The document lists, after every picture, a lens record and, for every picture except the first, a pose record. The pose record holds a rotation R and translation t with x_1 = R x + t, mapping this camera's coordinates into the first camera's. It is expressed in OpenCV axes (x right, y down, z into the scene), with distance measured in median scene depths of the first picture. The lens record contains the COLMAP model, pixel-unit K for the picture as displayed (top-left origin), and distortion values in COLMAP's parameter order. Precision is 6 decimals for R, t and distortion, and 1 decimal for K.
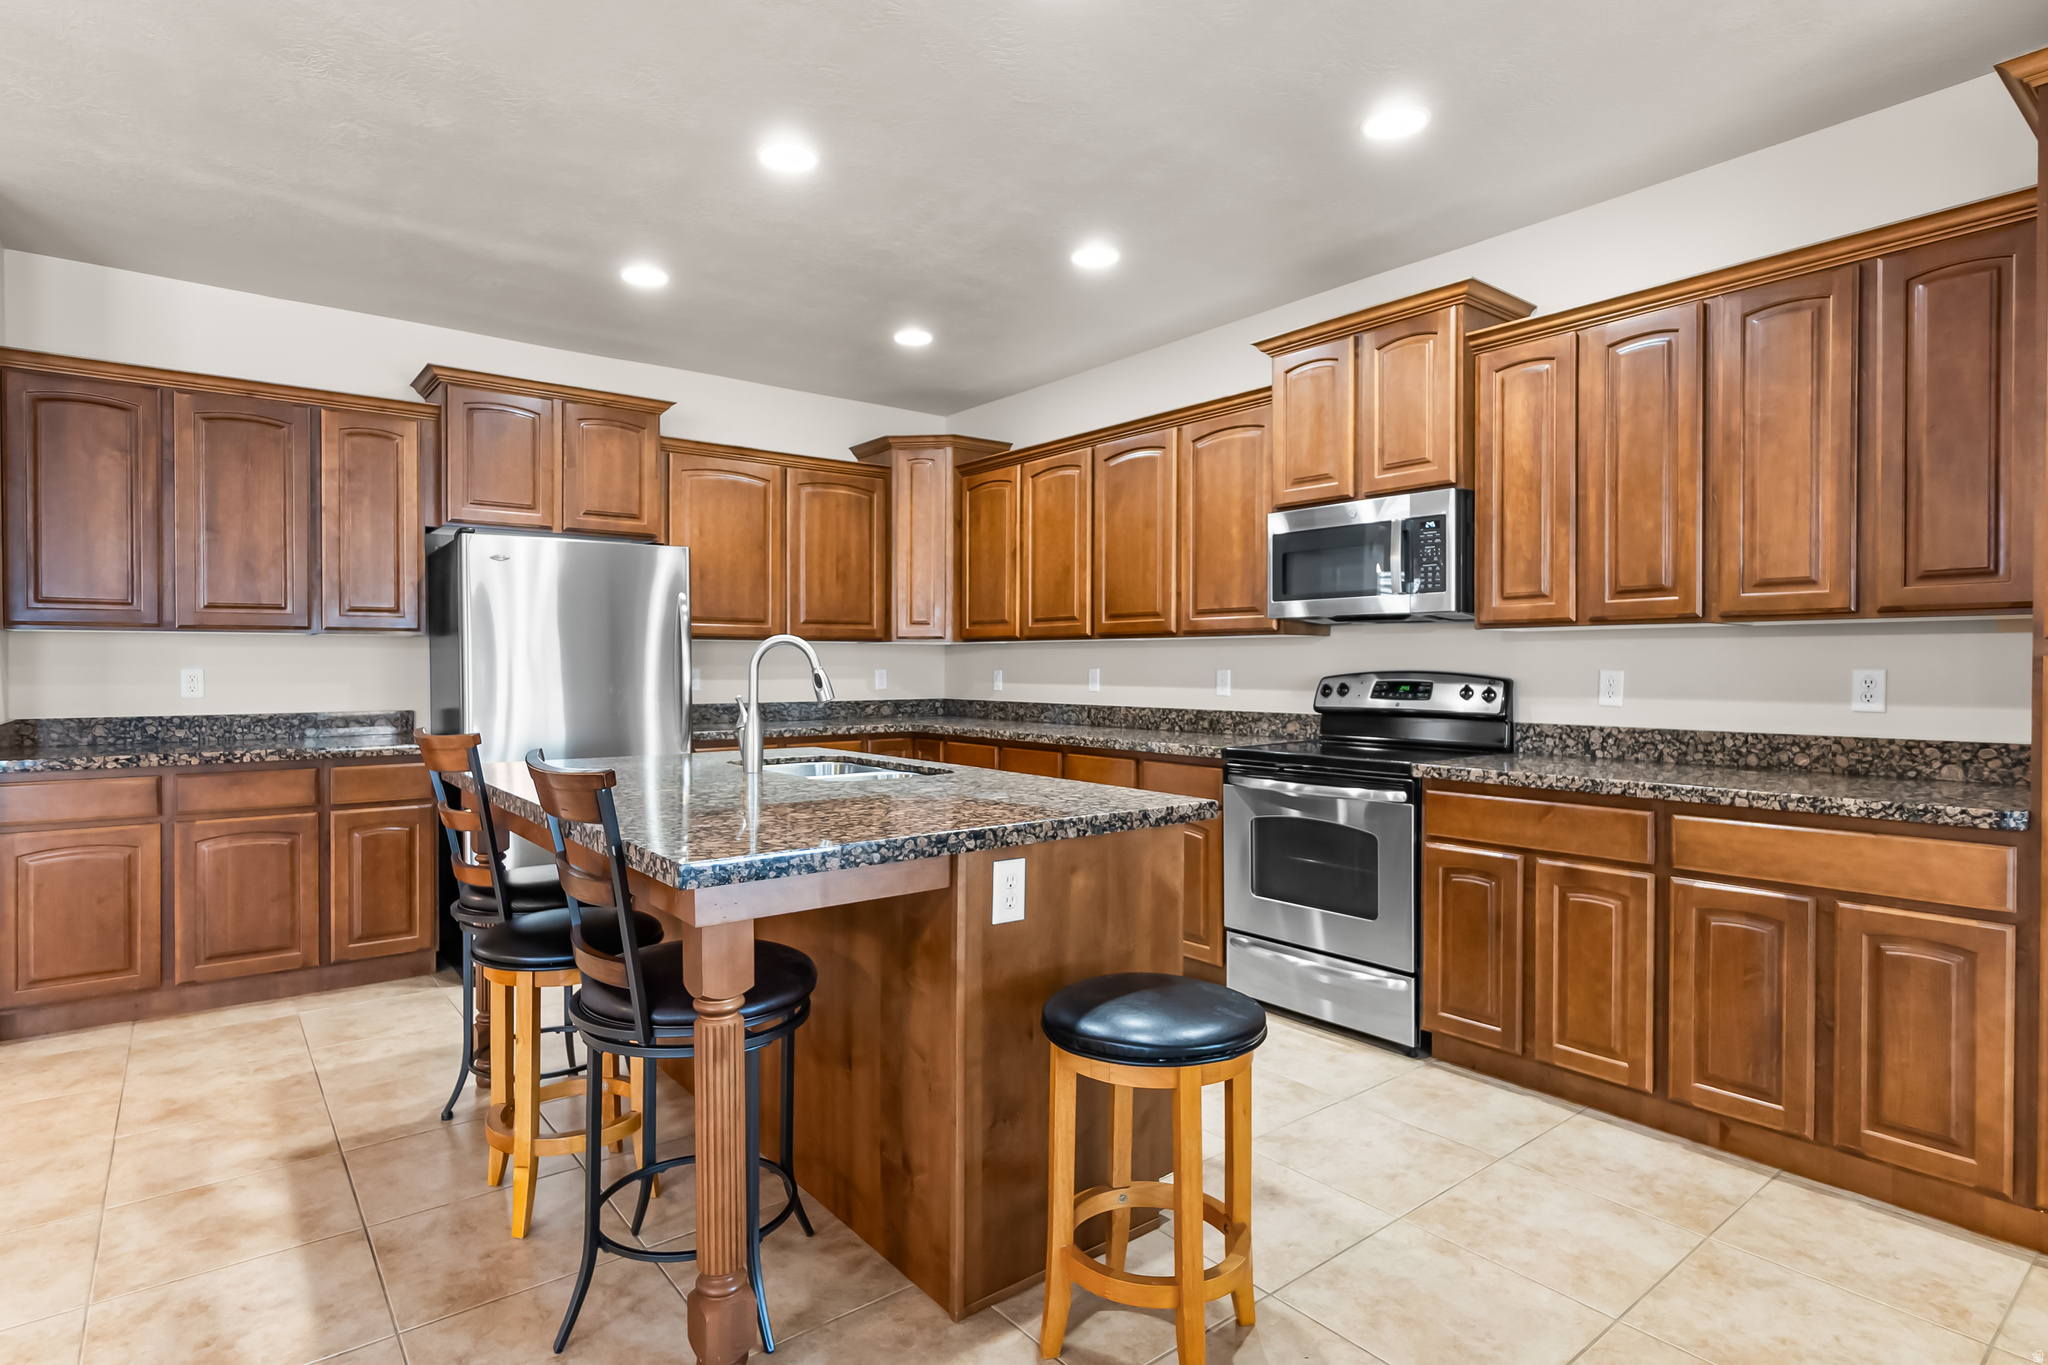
lens RADIAL K [[1077.8, 0, 984.3], [0, 1077.8, 675.4], [0, 0, 1]] dist [-0.013814, 0.005764]
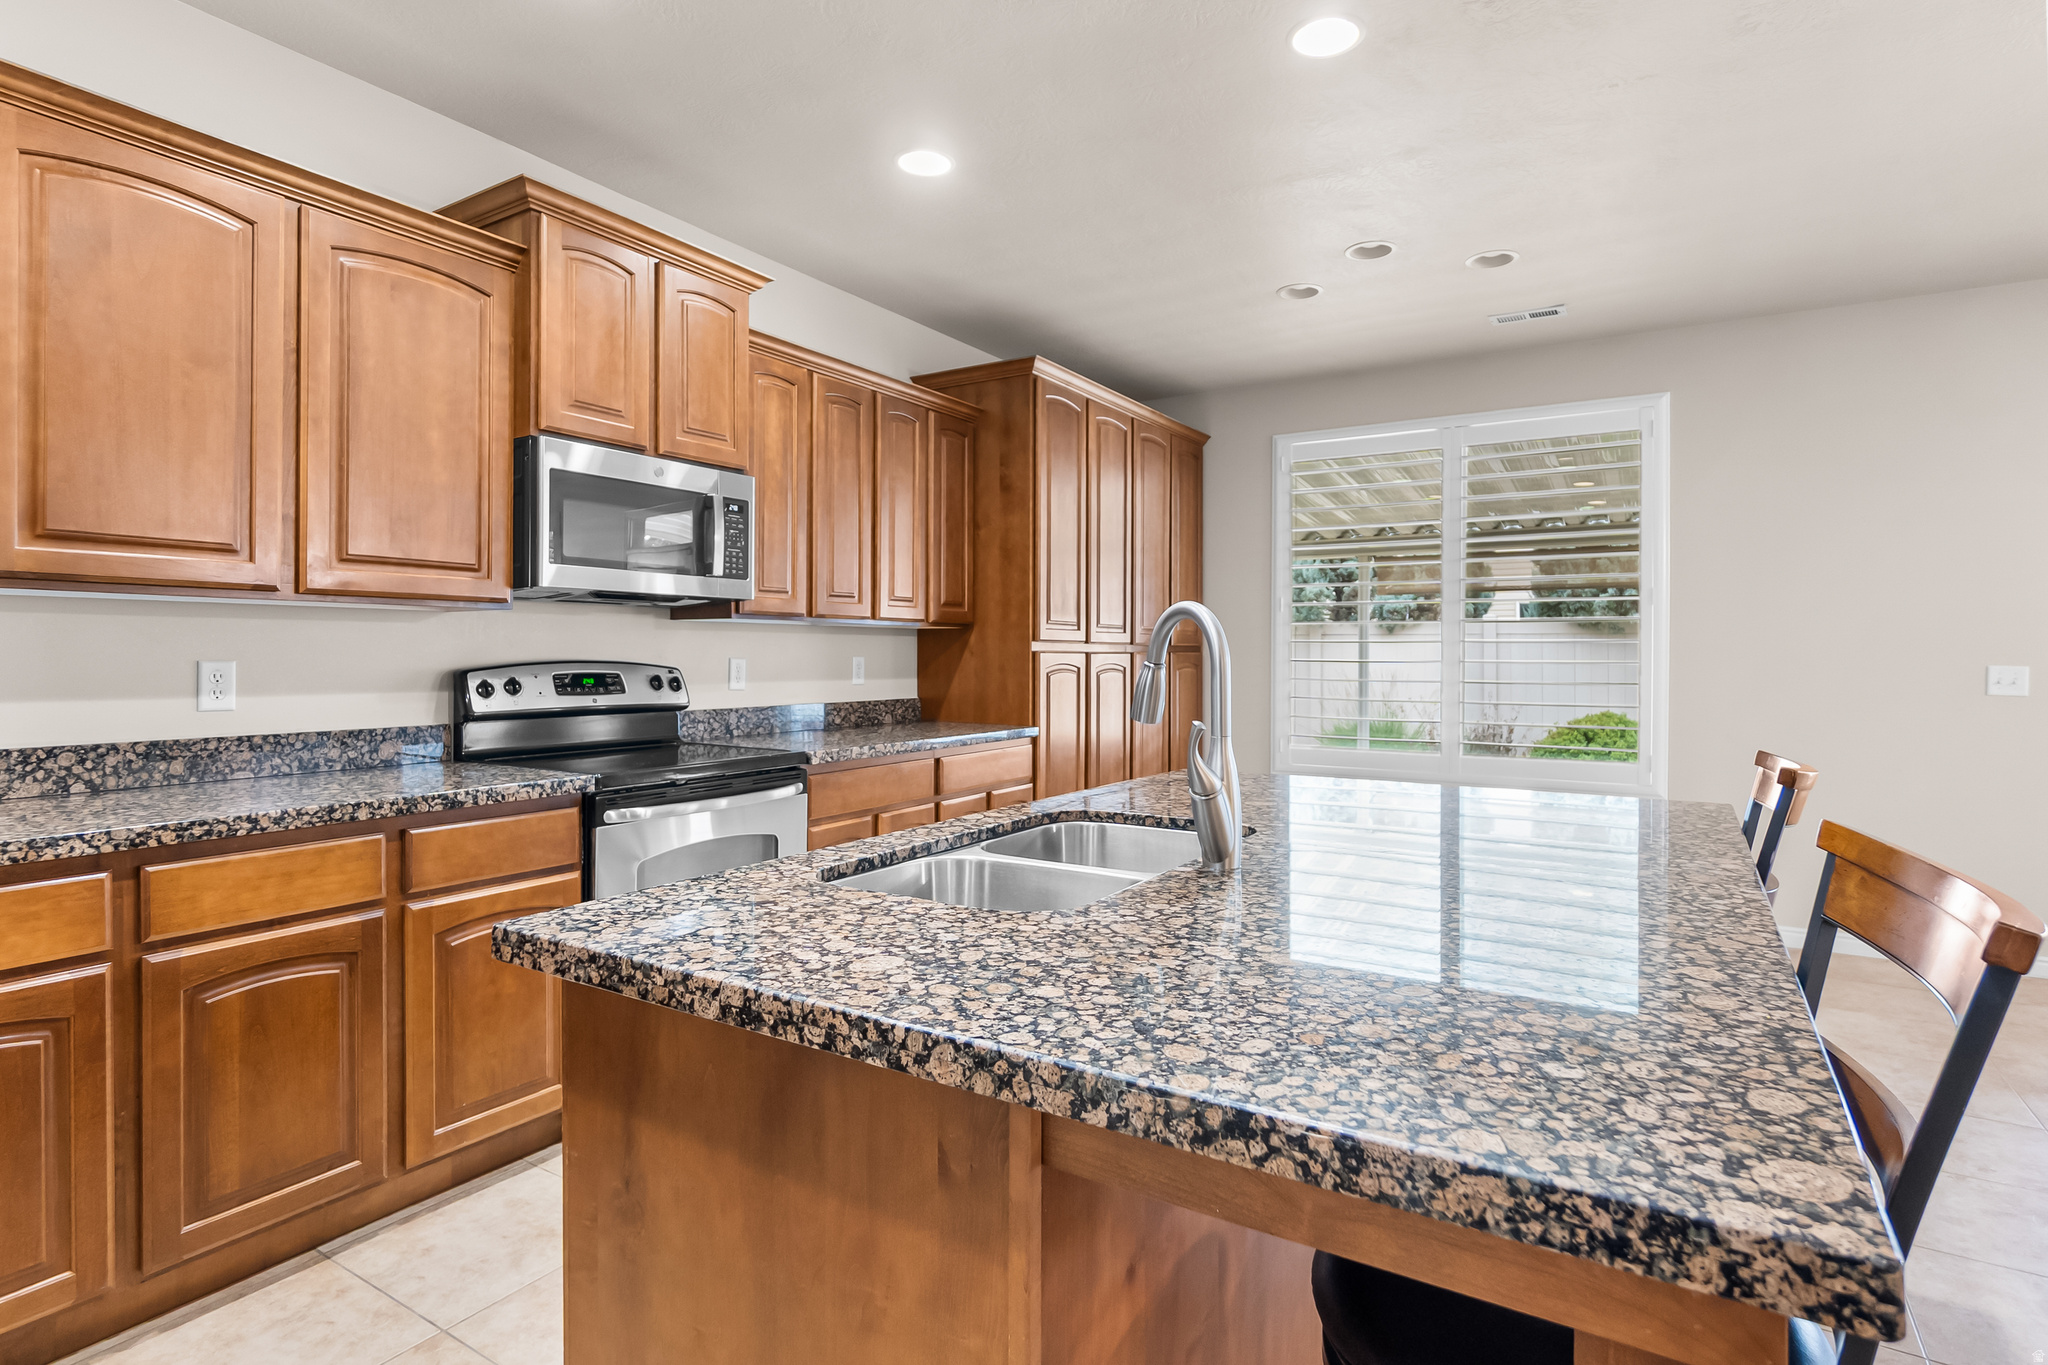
lens RADIAL K [[1077.8, 0, 1017.1], [0, 1077.8, 663.0], [0, 0, 1]] dist [-0.013814, 0.005764]
pose [[-0.375055, -0.007155, 0.926975, -0.544654], [0.006729, 0.999923, 0.010441, -0.009500], [-0.926978, 0.010154, -0.374978, 1.073688]]
